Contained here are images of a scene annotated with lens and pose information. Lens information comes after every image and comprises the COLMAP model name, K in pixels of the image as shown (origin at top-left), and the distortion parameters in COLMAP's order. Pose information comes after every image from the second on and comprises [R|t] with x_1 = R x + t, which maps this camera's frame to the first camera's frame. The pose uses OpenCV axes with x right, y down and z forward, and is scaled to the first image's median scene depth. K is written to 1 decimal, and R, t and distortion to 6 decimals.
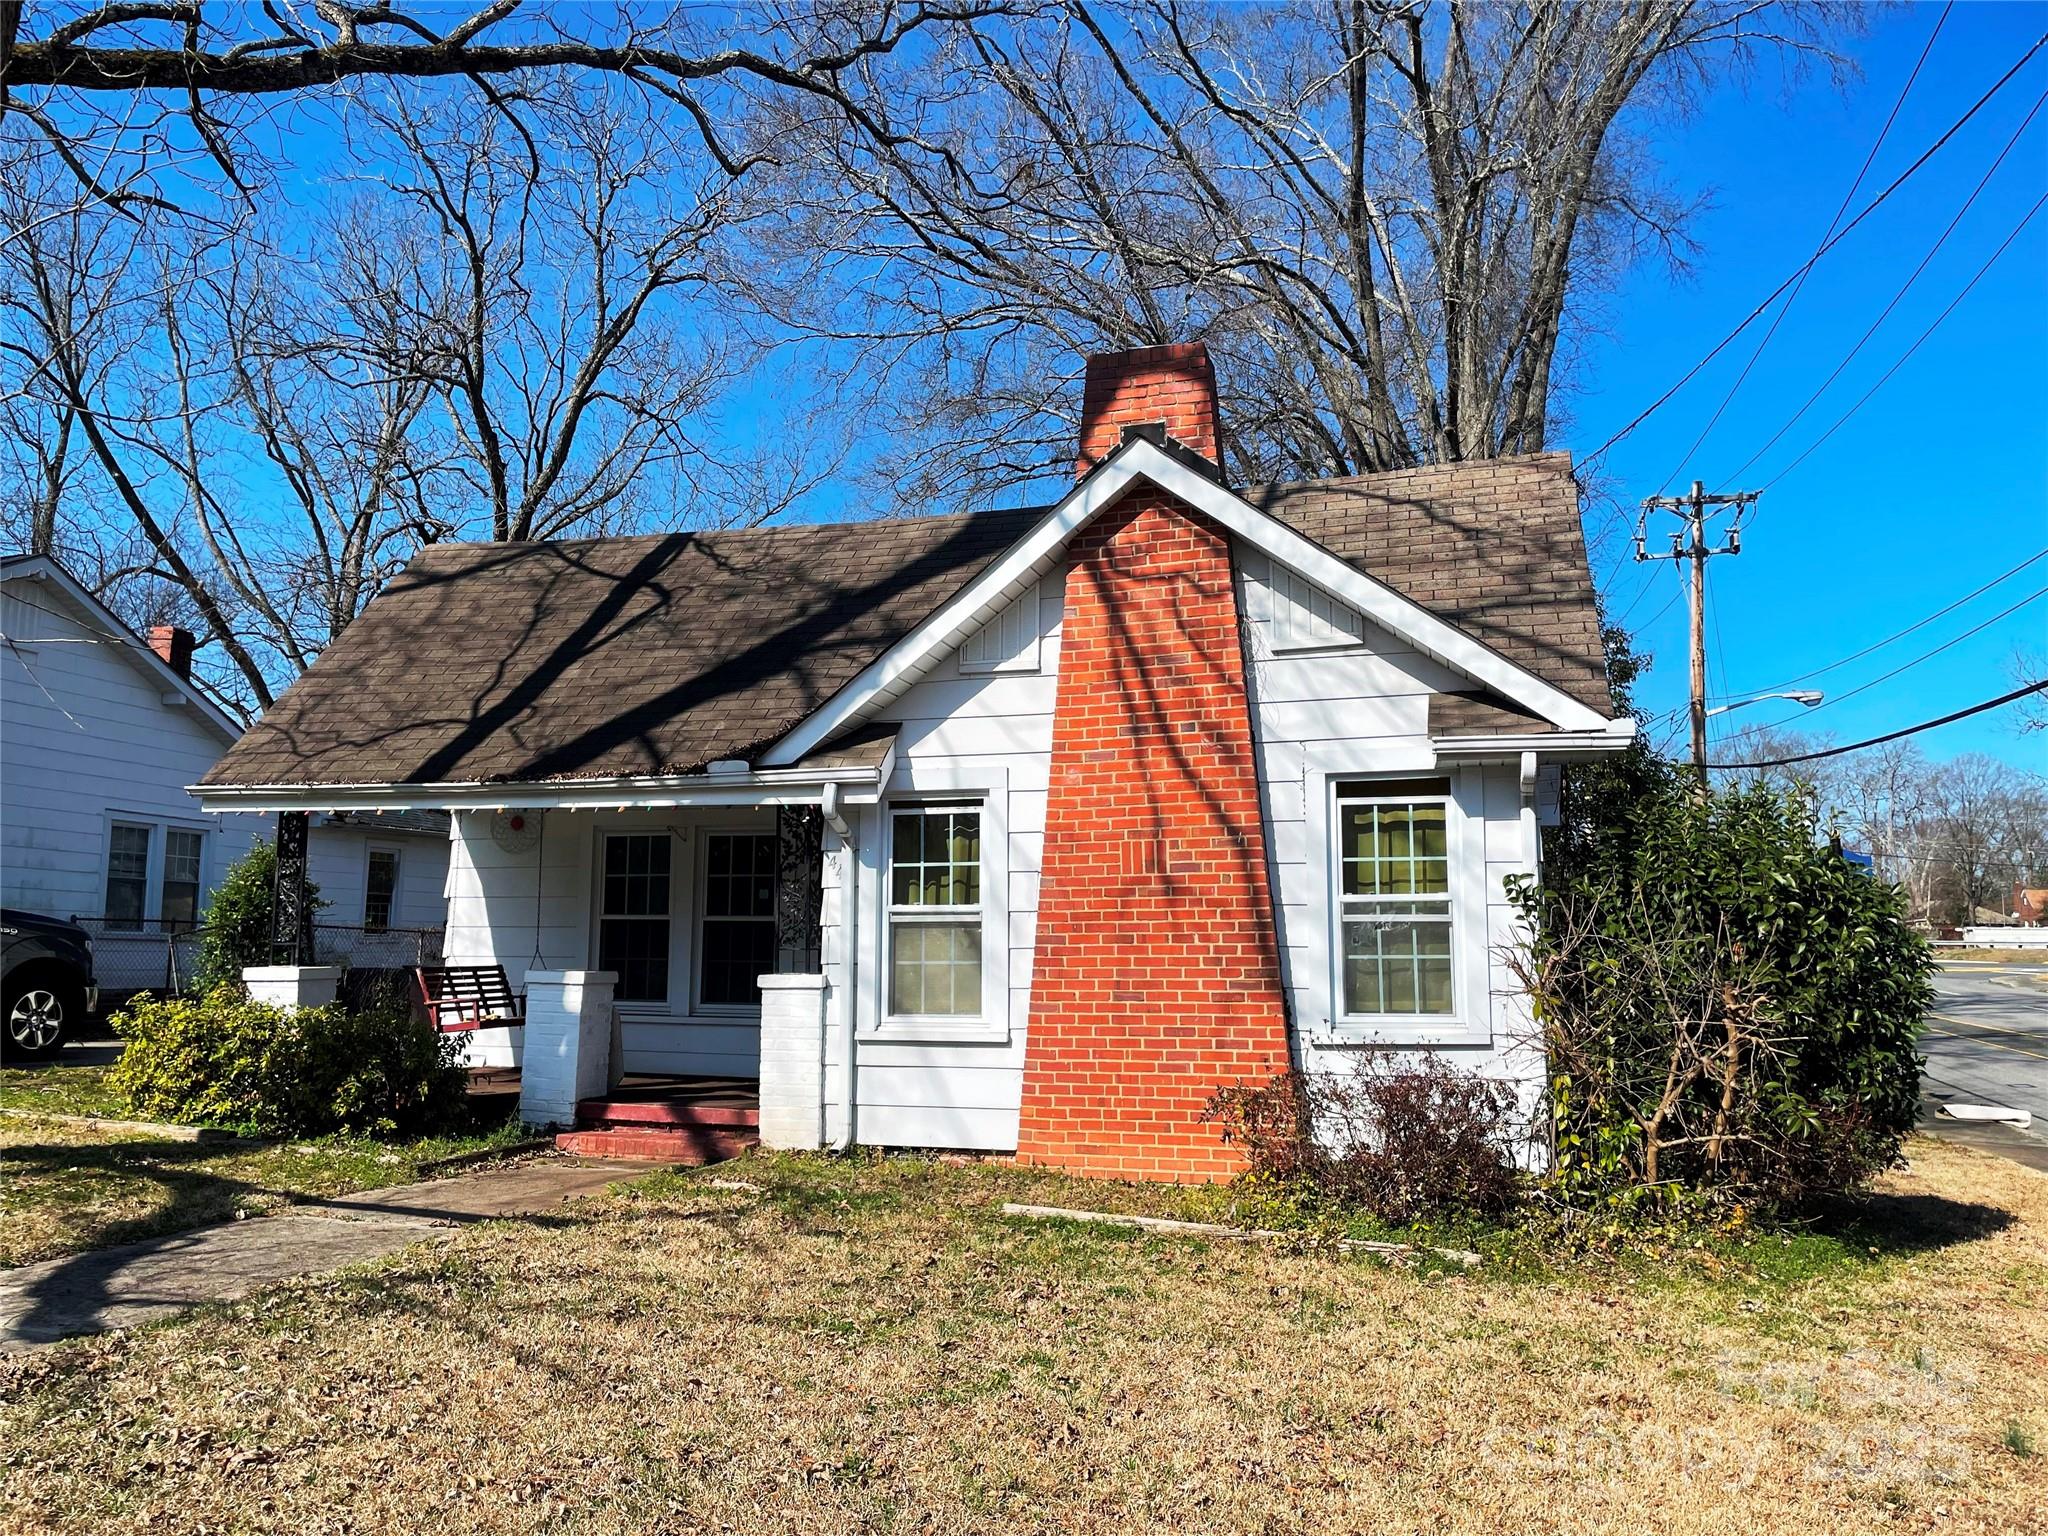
lens RADIAL K [[1552.5, 0, 1021.3], [0, 1552.5, 775.3], [0, 0, 1]] dist [0.044337, -0.036649]
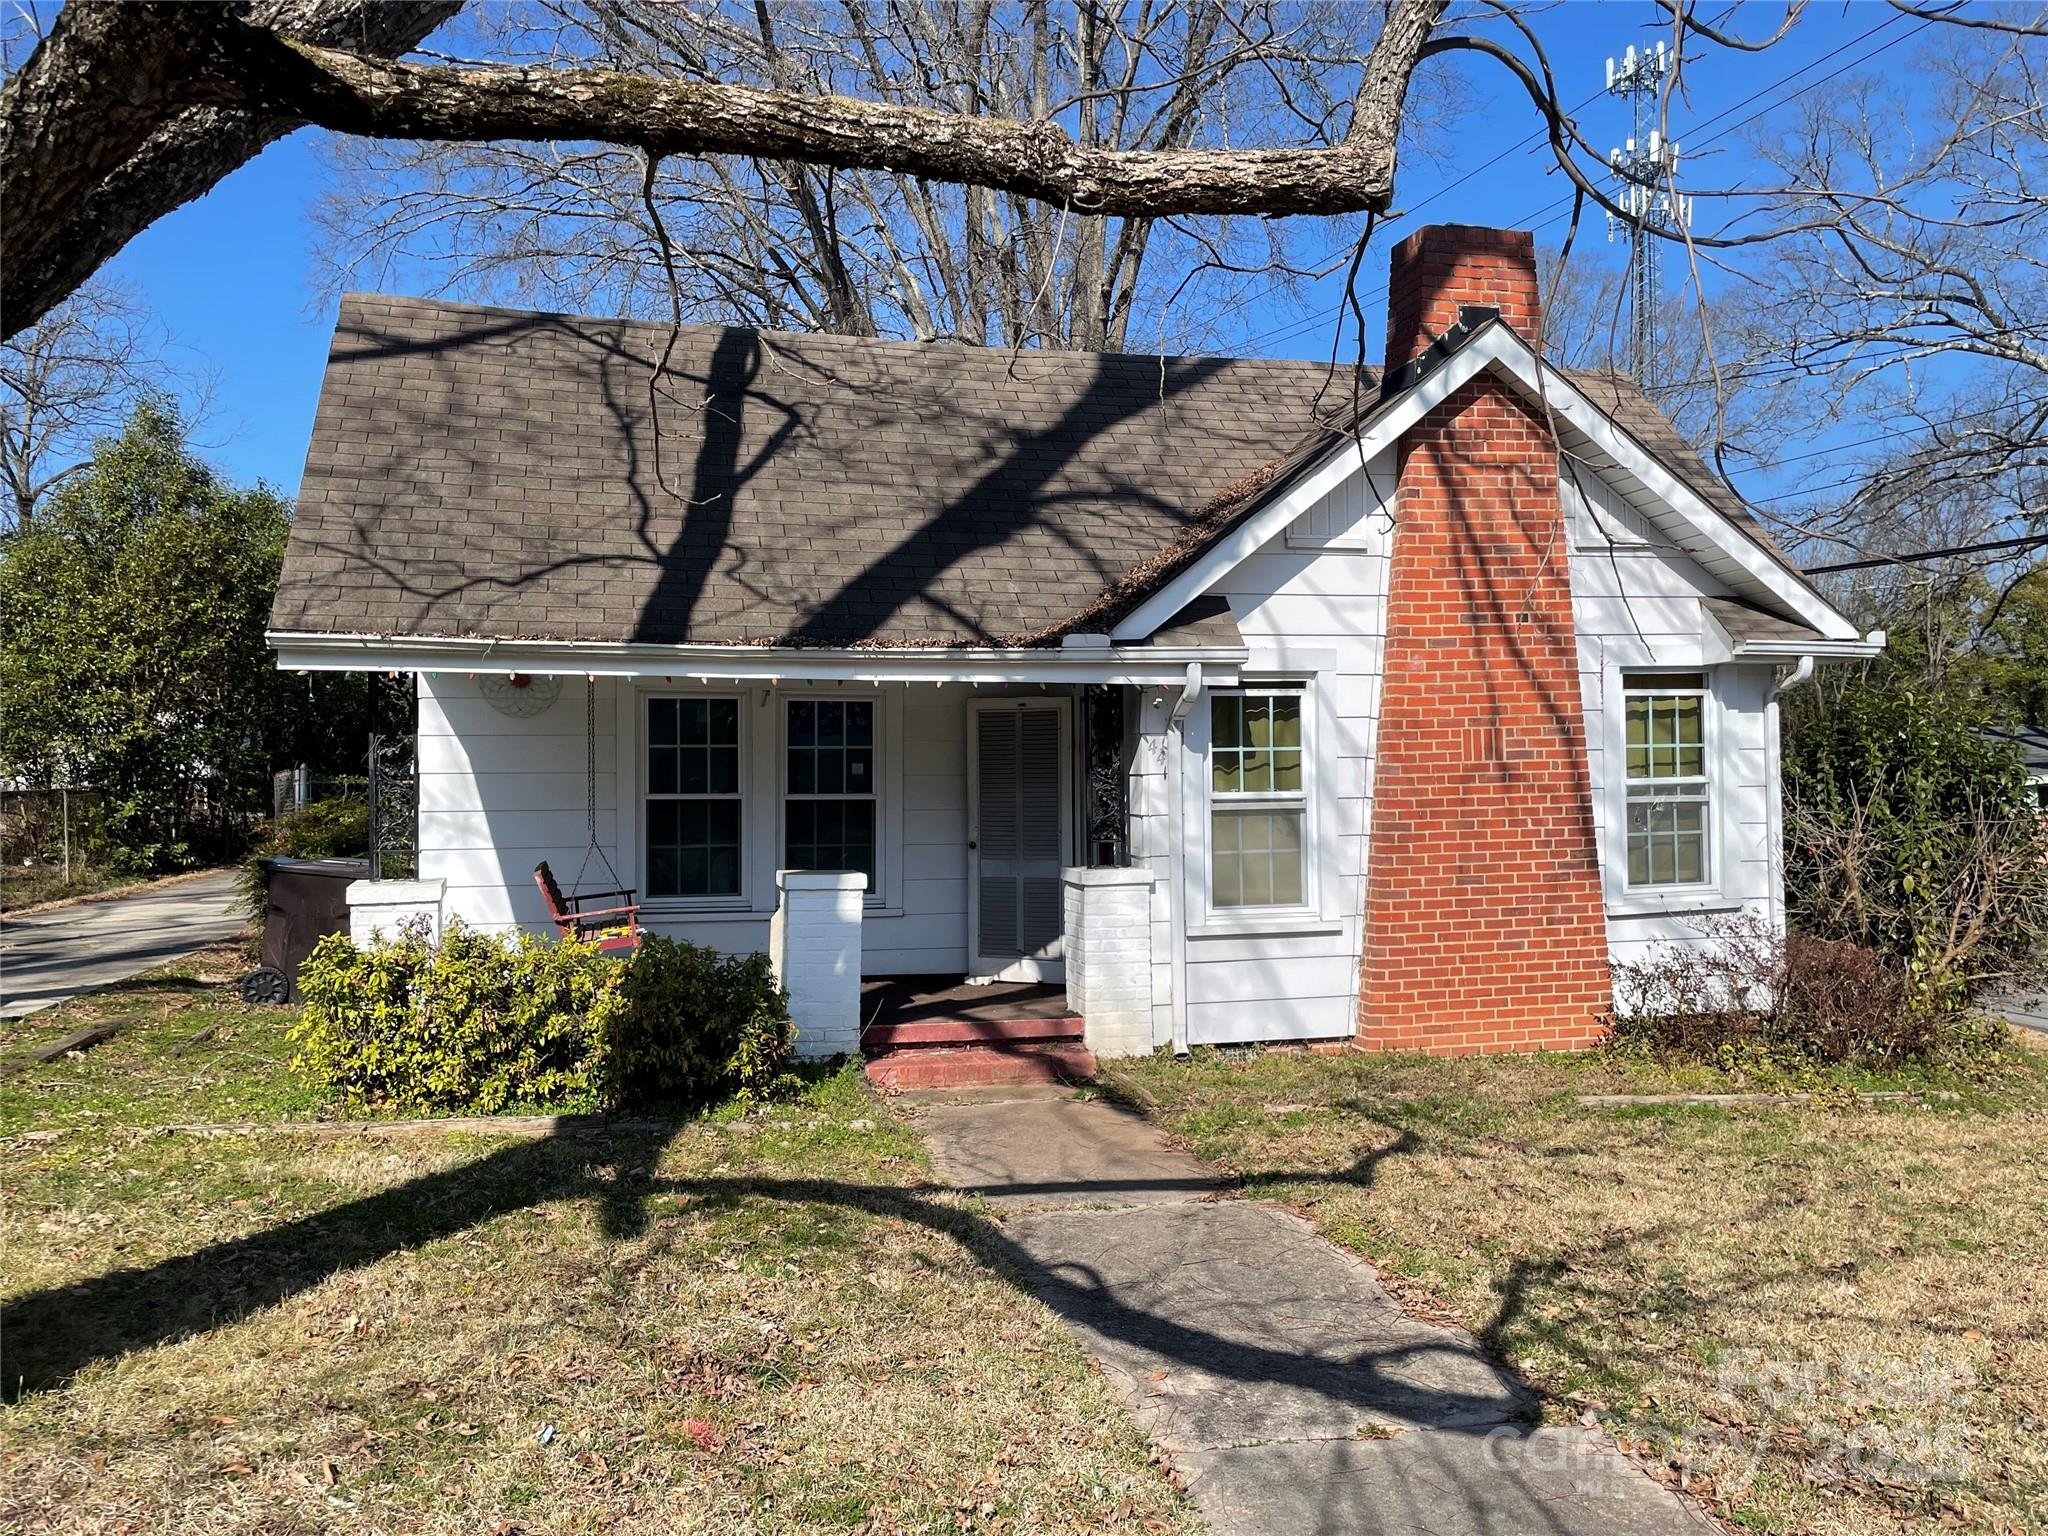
lens RADIAL K [[1552.5, 0, 1021.6], [0, 1552.5, 756.7], [0, 0, 1]] dist [0.044337, -0.036649]
pose [[0.863146, -0.009748, 0.504861, -0.688098], [-0.045603, 0.994223, 0.097162, -0.024547], [-0.502891, -0.106888, 0.857715, 0.268535]]
